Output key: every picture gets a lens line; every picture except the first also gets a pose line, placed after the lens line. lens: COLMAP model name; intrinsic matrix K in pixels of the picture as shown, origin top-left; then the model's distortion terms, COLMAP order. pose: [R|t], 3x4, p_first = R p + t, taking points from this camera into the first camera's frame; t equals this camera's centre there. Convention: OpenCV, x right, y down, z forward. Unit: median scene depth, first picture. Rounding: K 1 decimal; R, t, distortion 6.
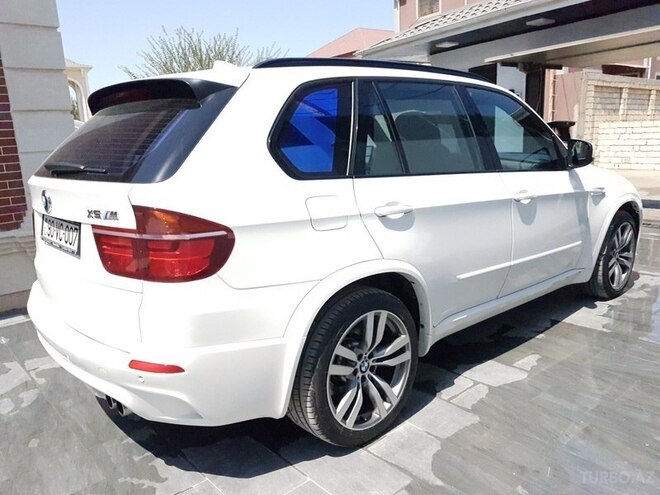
lens RADIAL K [[506.3, 0, 319.4], [0, 506.3, 242.4], [0, 0, 1]] dist [0.210218, -0.330748]
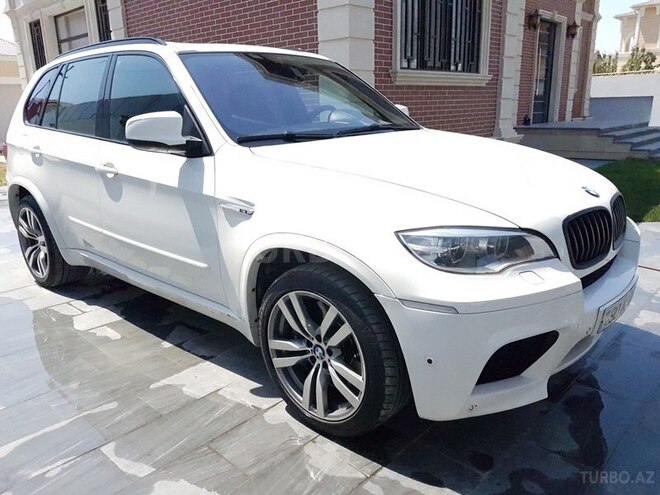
lens RADIAL K [[506.3, 0, 319.4], [0, 506.3, 242.4], [0, 0, 1]] dist [0.210218, -0.330748]
pose [[0.096105, 0.289844, -0.952236, 1.249691], [-0.162968, 0.948337, 0.272210, -0.257846], [0.981940, 0.129024, 0.138375, 1.150525]]
